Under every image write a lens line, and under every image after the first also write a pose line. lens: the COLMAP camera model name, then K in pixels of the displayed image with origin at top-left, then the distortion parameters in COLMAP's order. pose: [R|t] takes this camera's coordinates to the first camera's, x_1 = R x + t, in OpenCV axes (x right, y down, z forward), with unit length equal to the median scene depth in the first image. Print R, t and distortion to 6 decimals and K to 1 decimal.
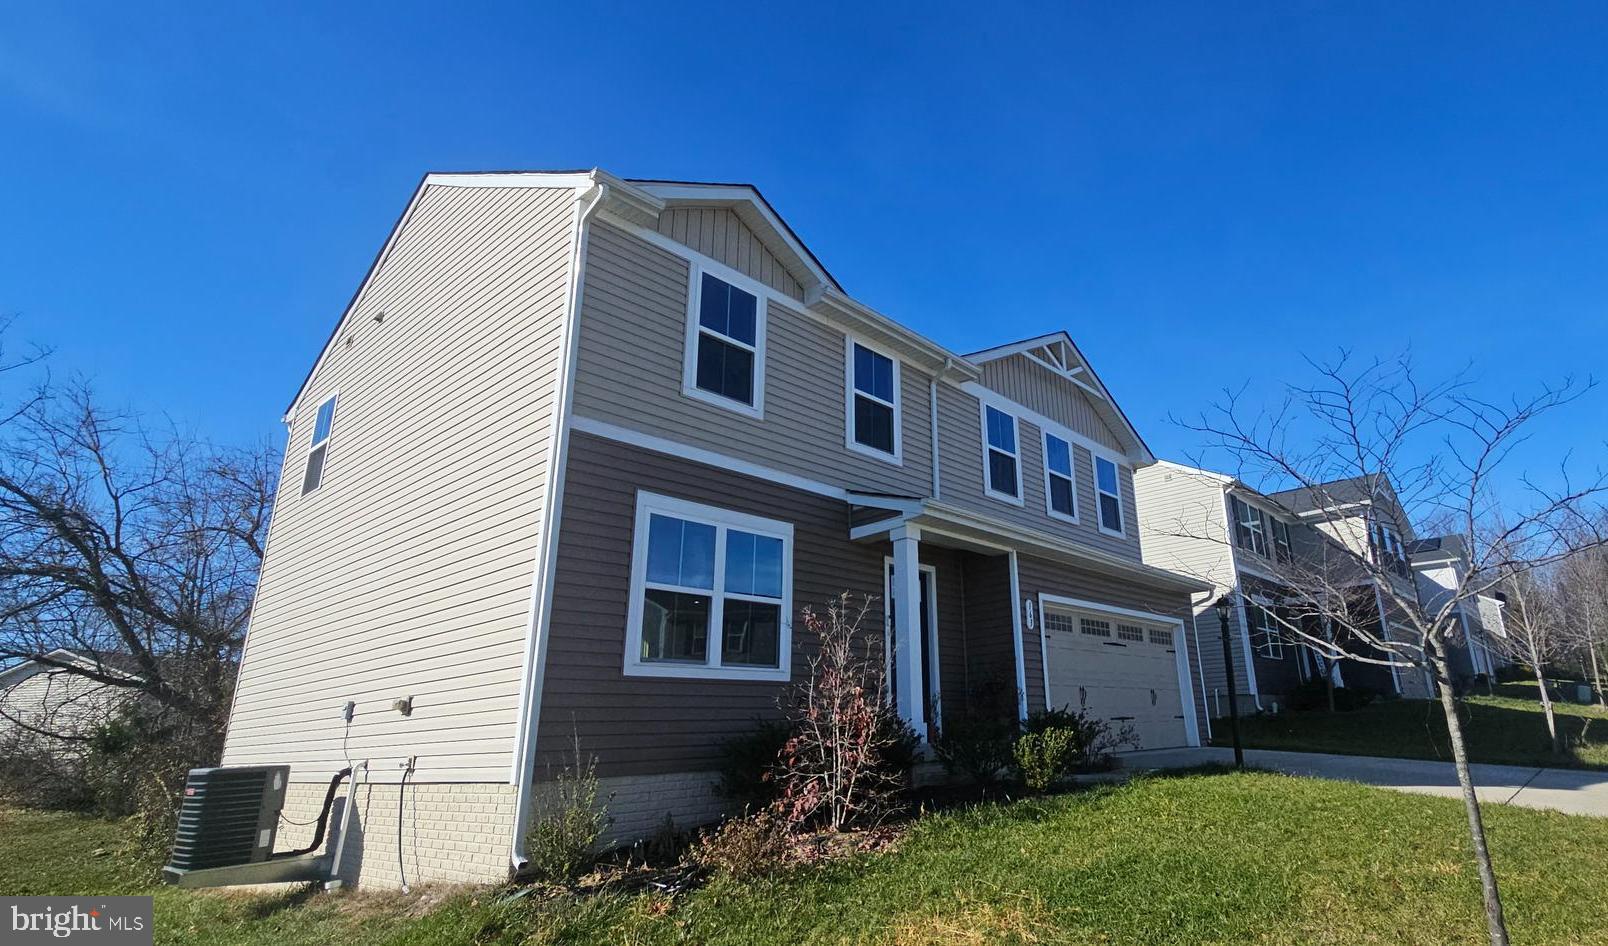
lens RADIAL K [[855.5, 0, 806.6], [0, 855.5, 462.2], [0, 0, 1]] dist [-0.004837, -0.000570]
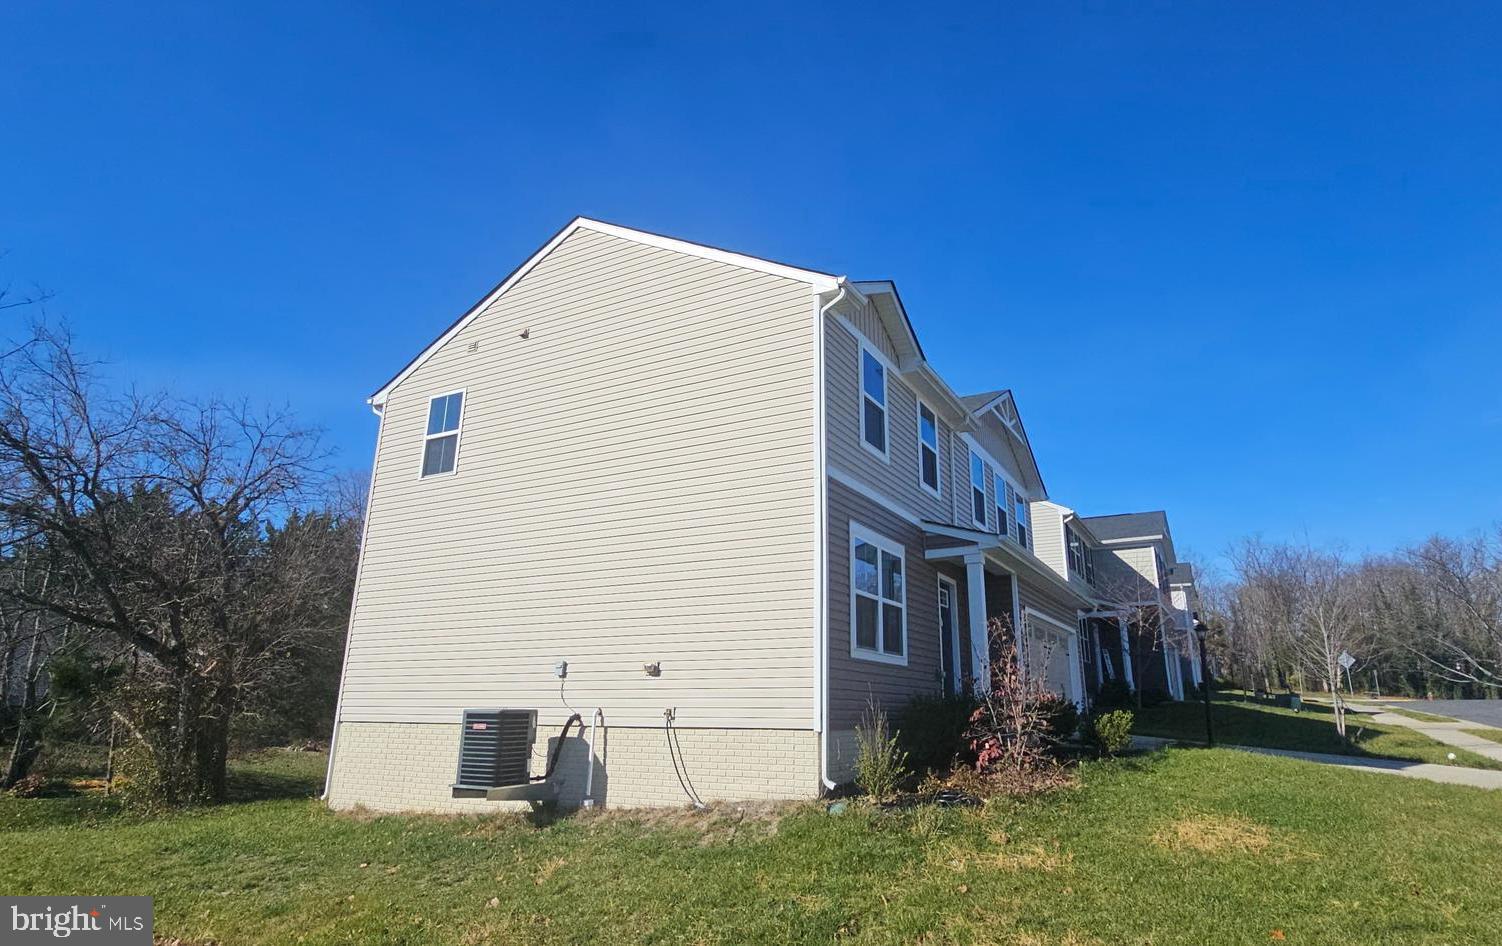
lens RADIAL K [[809.3, 0, 751.0], [0, 809.3, 473.0], [0, 0, 1]] dist [0.003843, 0.001434]
pose [[0.985459, 0.093705, 0.141742, -0.442640], [-0.097182, 0.995107, 0.017796, -0.039851], [-0.139381, -0.031312, 0.989744, -0.193724]]
